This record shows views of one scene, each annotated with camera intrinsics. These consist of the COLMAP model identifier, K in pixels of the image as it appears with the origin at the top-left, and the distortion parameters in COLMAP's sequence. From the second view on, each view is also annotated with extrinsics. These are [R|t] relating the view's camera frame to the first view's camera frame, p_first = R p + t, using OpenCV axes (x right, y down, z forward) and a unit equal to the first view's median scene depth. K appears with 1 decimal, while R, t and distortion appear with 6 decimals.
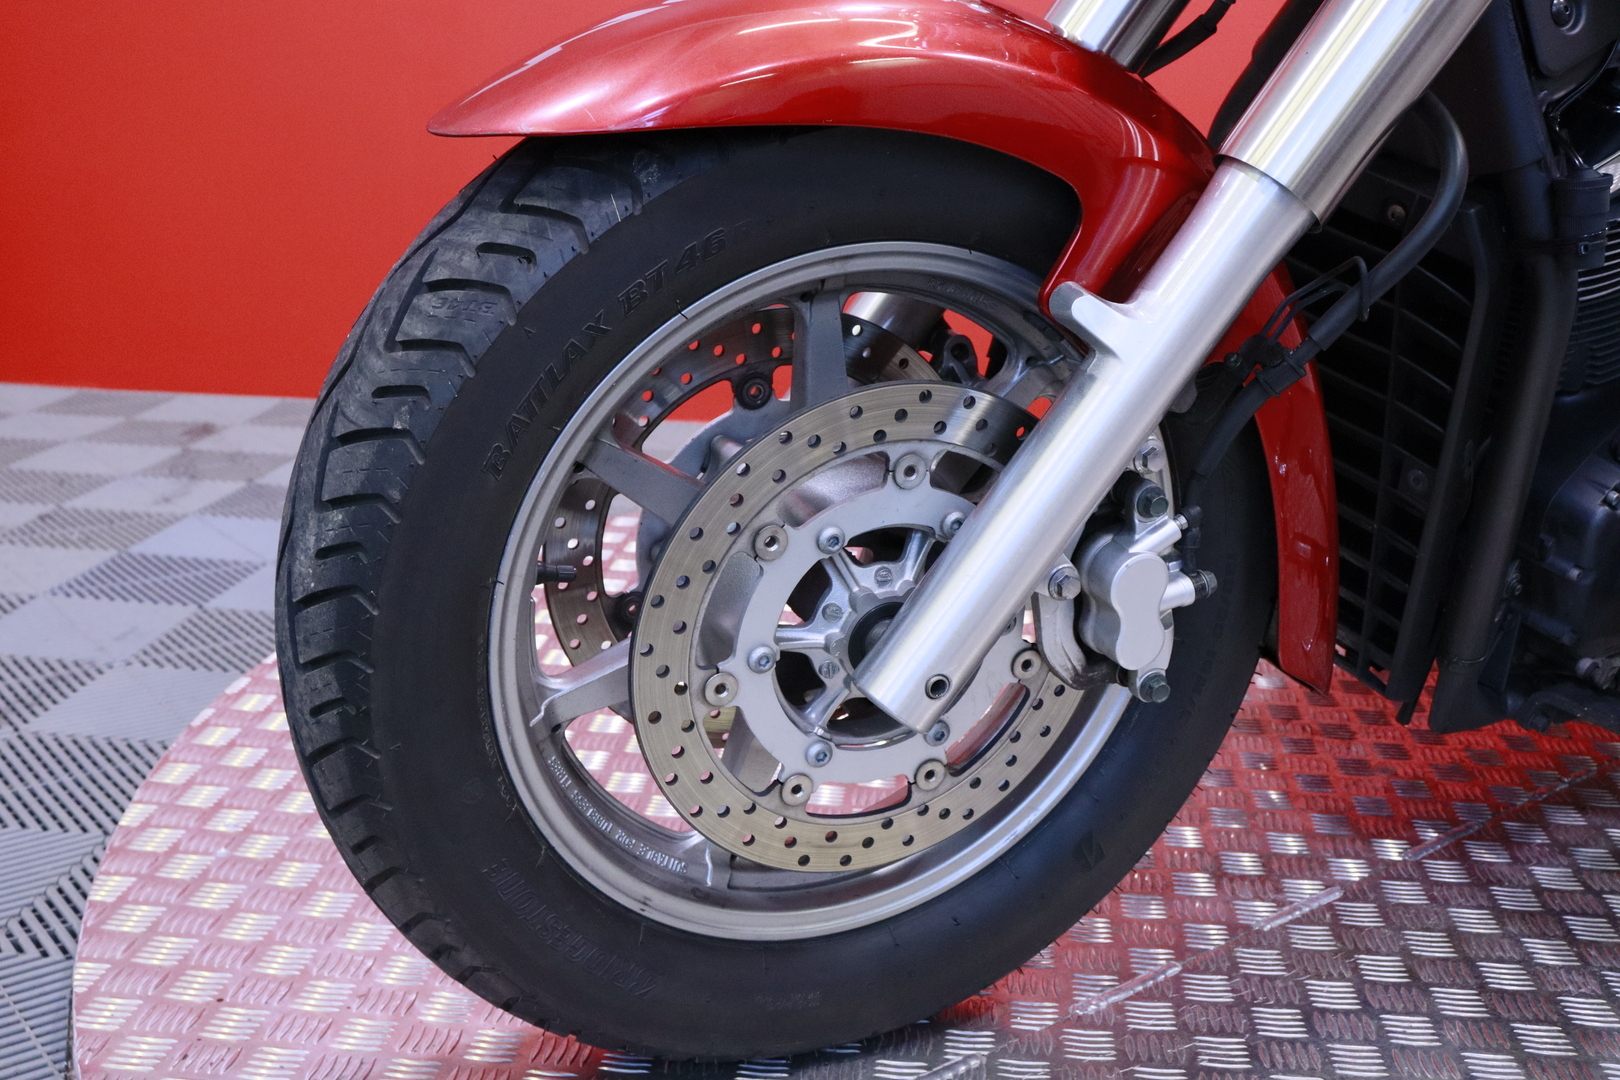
lens RADIAL K [[1924.5, 0, 804.0], [0, 1924.5, 537.0], [0, 0, 1]] dist [-0.027109, 0.000000]
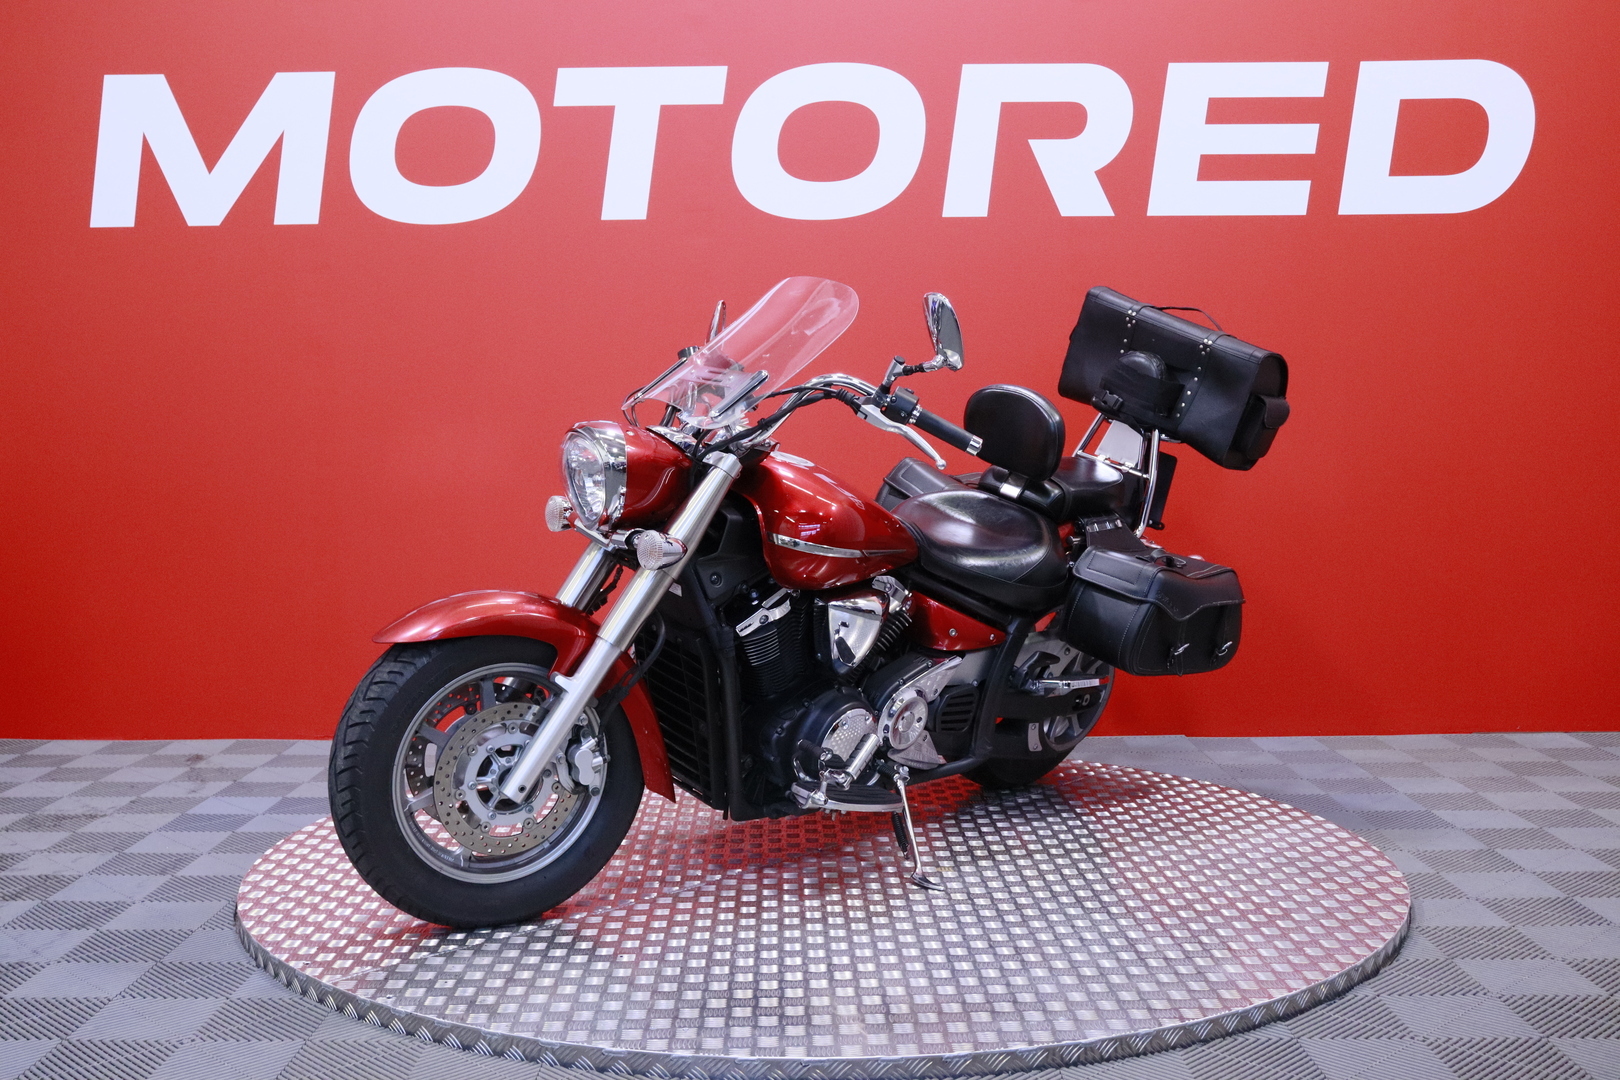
lens RADIAL K [[1876.3, 0, 806.8], [0, 1876.3, 550.5], [0, 0, 1]] dist [-0.024563, 0.000000]
pose [[0.994049, -0.045236, 0.099099, 0.252951], [0.061512, 0.983883, -0.167901, 0.242923], [-0.089906, 0.172997, 0.980810, -2.347241]]
